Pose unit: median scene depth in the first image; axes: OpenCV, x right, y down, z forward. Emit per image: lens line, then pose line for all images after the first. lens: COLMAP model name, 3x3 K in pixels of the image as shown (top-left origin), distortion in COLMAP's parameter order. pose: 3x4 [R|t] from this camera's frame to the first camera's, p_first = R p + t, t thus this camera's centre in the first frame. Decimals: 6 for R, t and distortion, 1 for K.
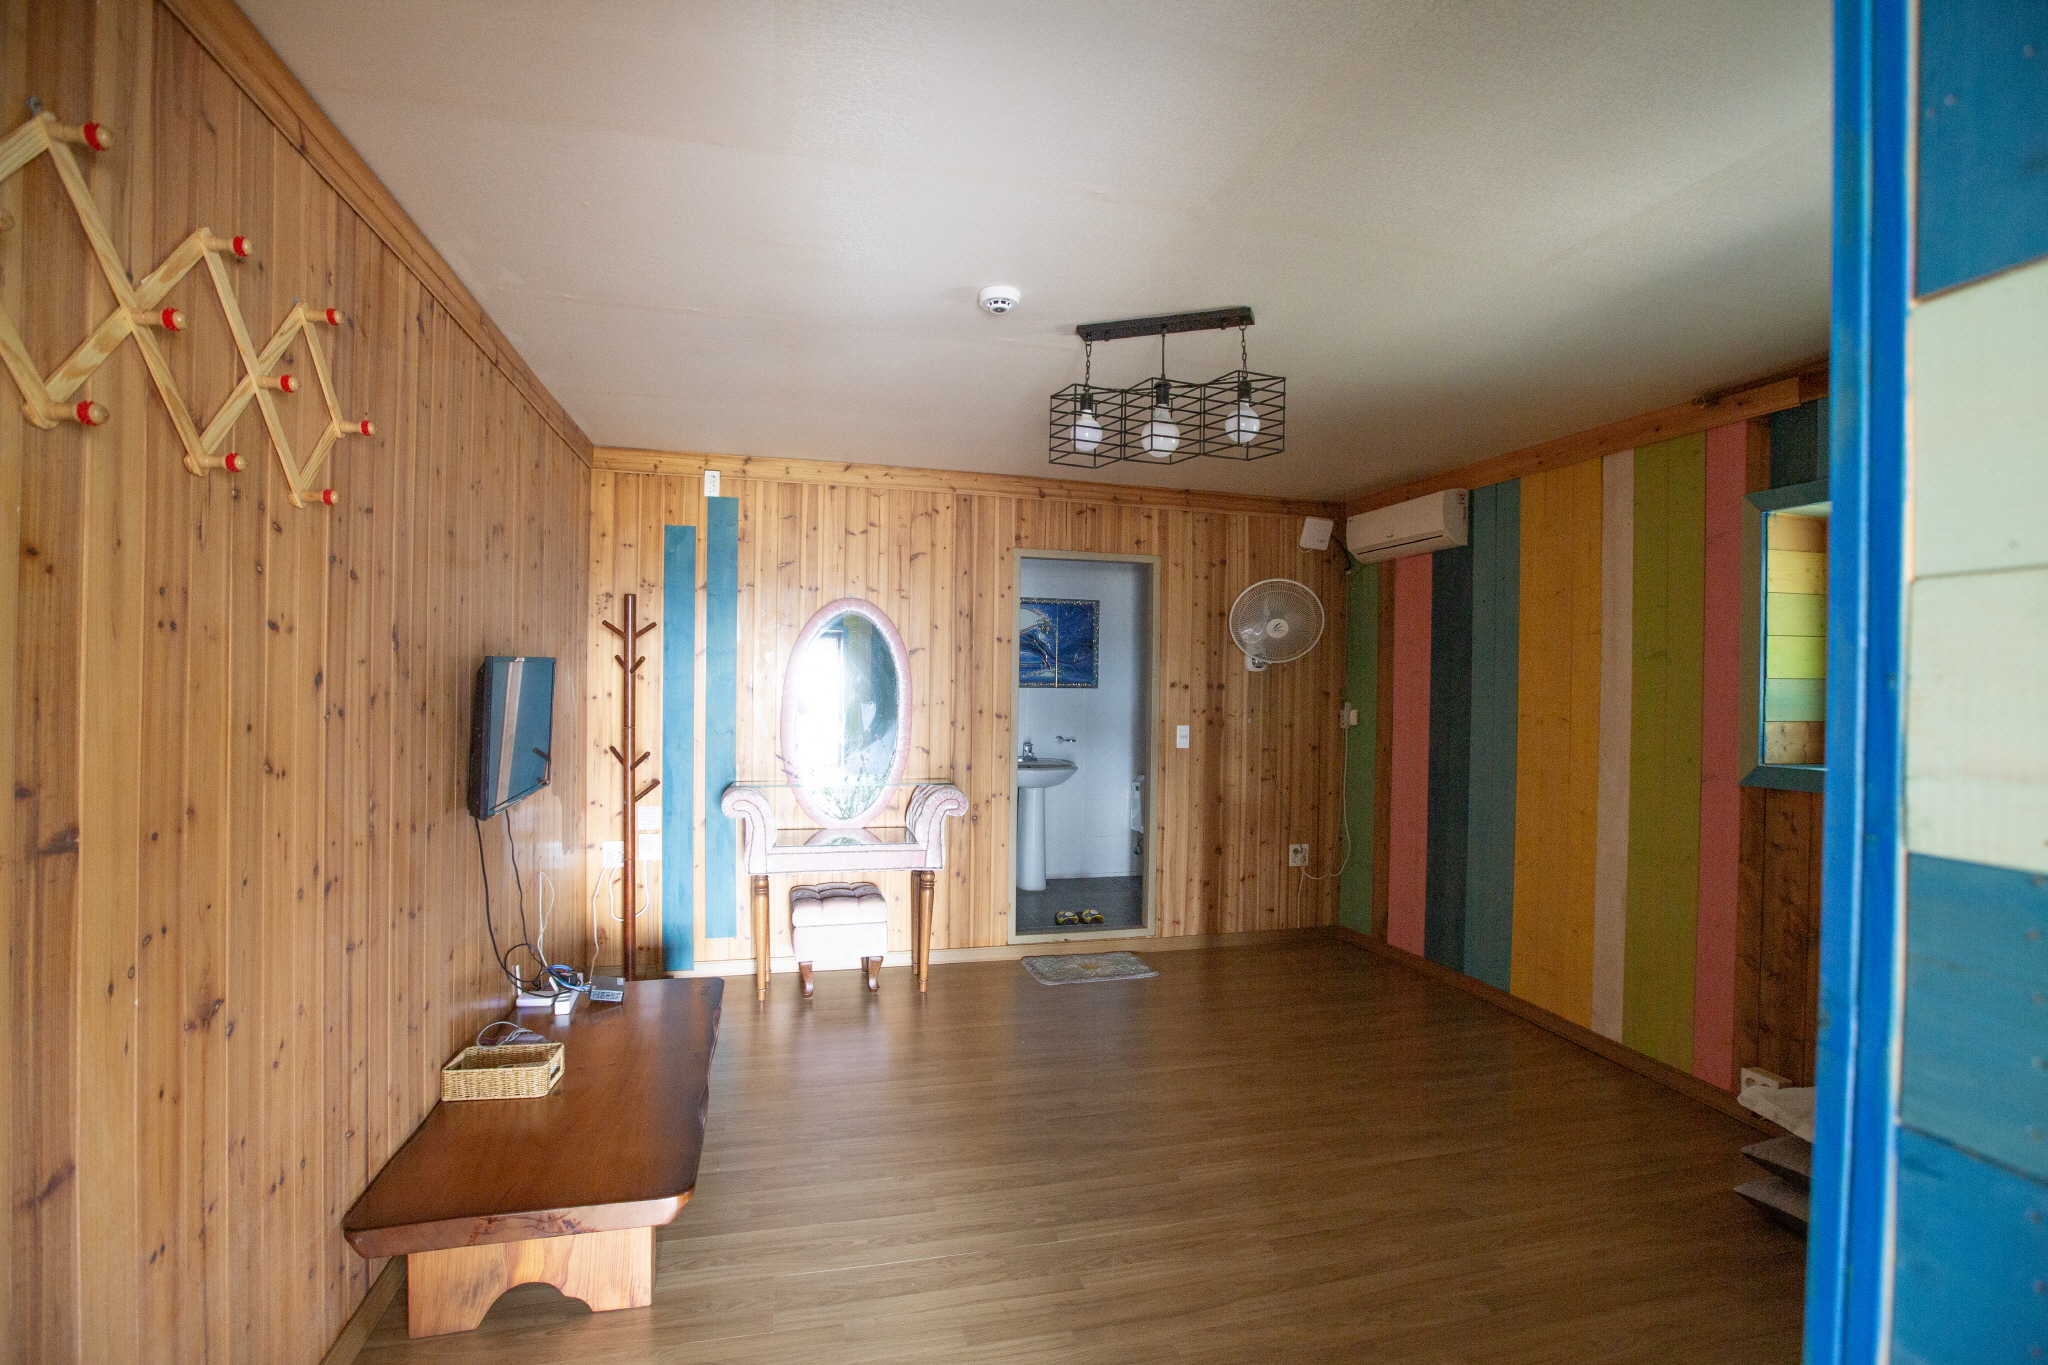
lens RADIAL K [[939.9, 0, 1006.5], [0, 939.9, 680.3], [0, 0, 1]] dist [-0.051348, 0.018909]
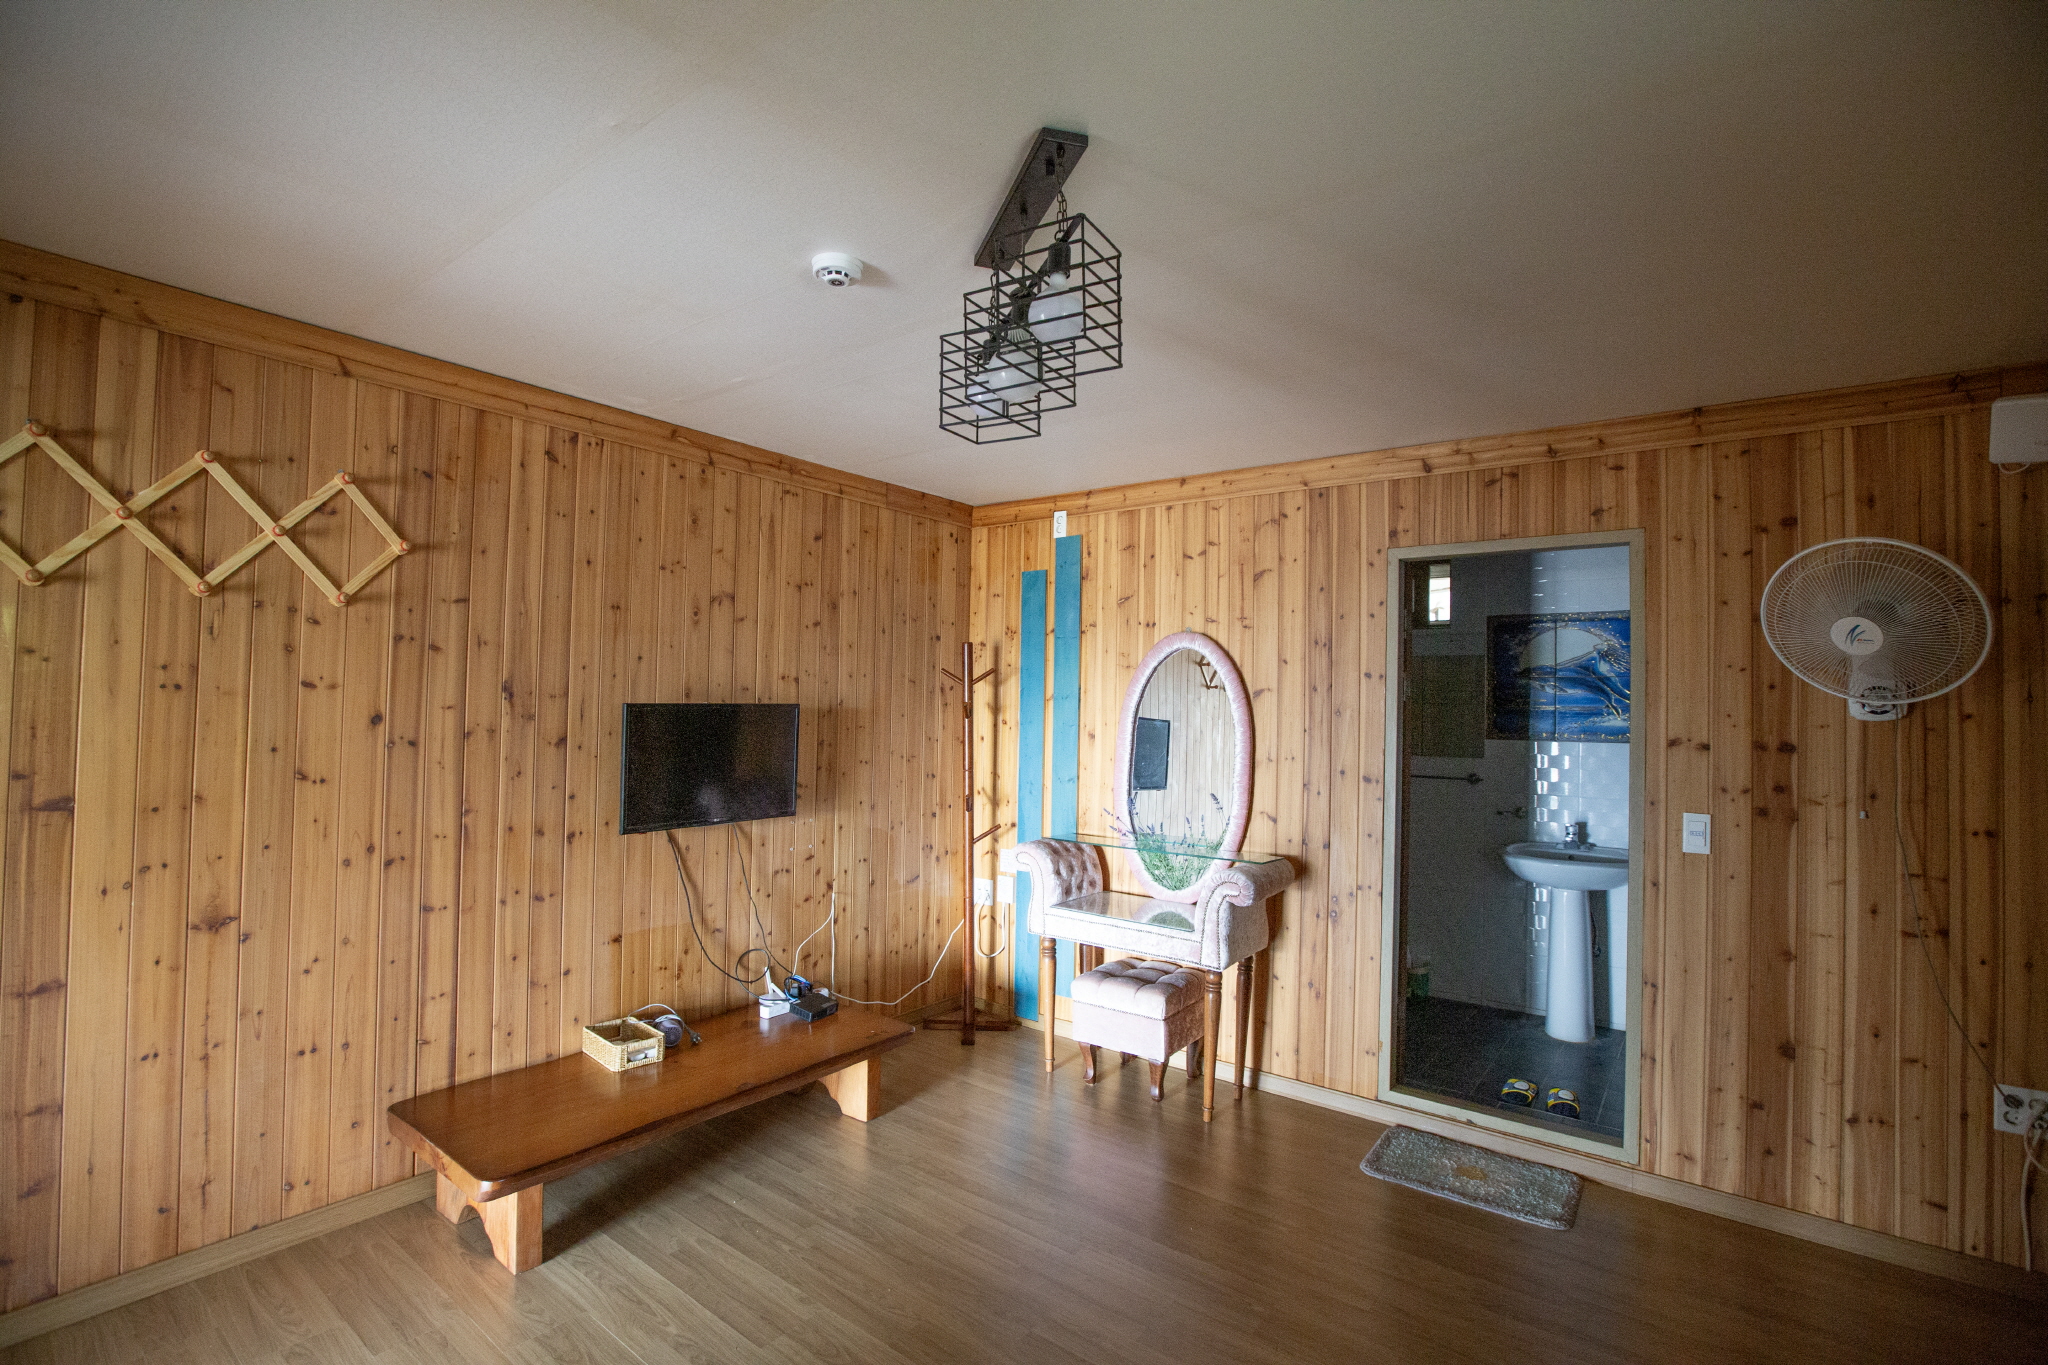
lens RADIAL K [[939.9, 0, 1016.5], [0, 939.9, 674.7], [0, 0, 1]] dist [-0.051348, 0.018909]
pose [[0.617283, -0.029139, -0.786202, 0.418551], [-0.012145, 0.998842, -0.046555, -0.006502], [0.786648, 0.038286, 0.616214, 0.353554]]
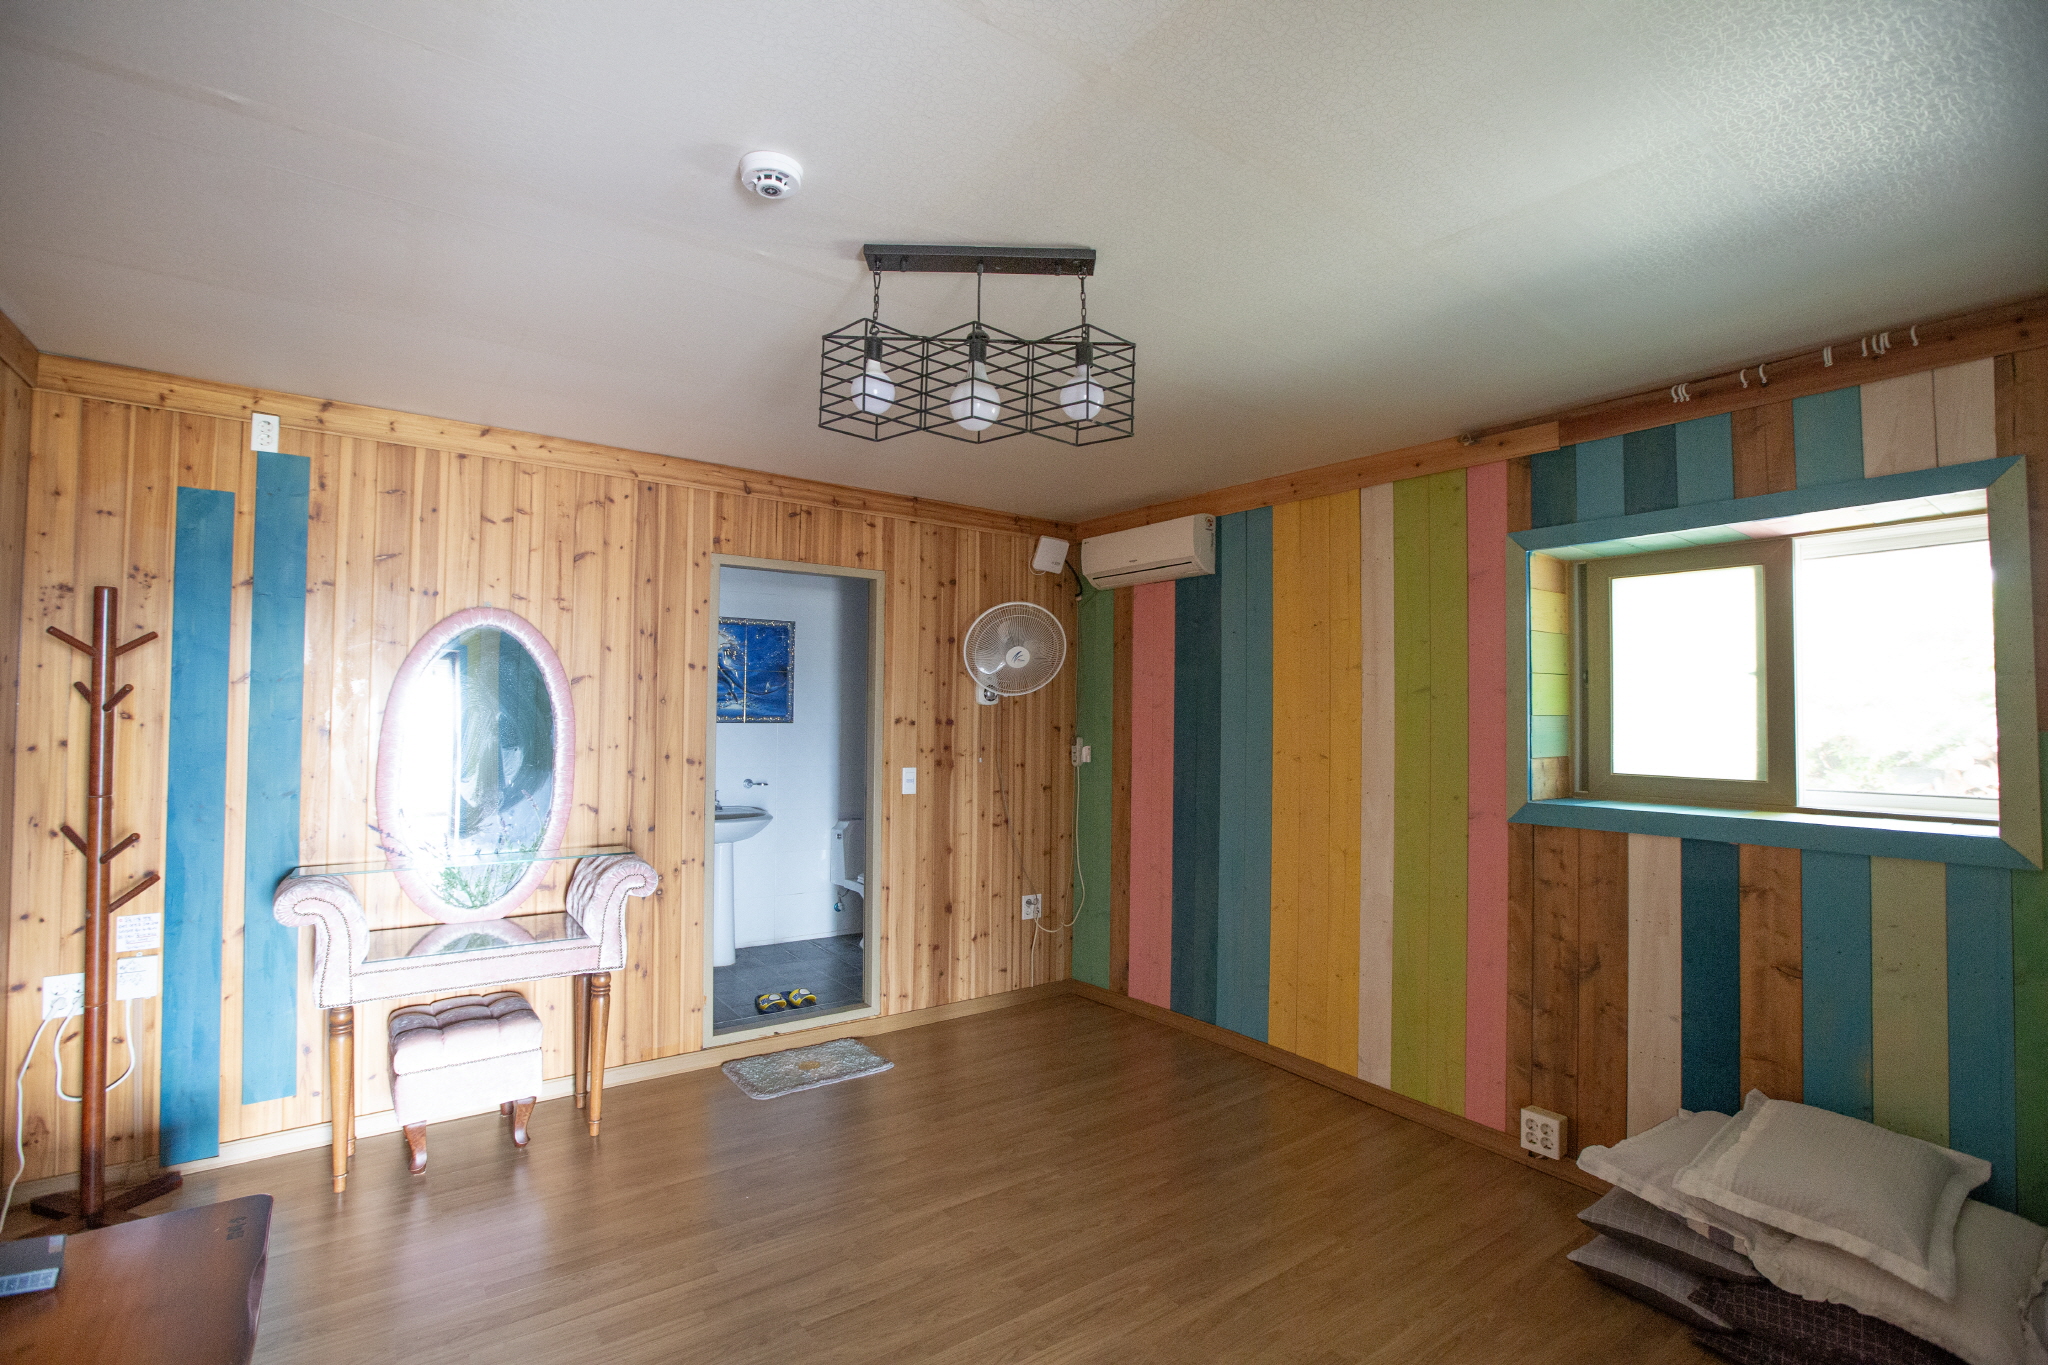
lens RADIAL K [[939.9, 0, 1015.3], [0, 939.9, 680.2], [0, 0, 1]] dist [-0.051348, 0.018909]
pose [[0.928237, 0.008554, 0.371892, -0.050556], [0.002154, 0.999595, -0.028370, -0.008491], [-0.371984, 0.027135, 0.927842, 0.170828]]
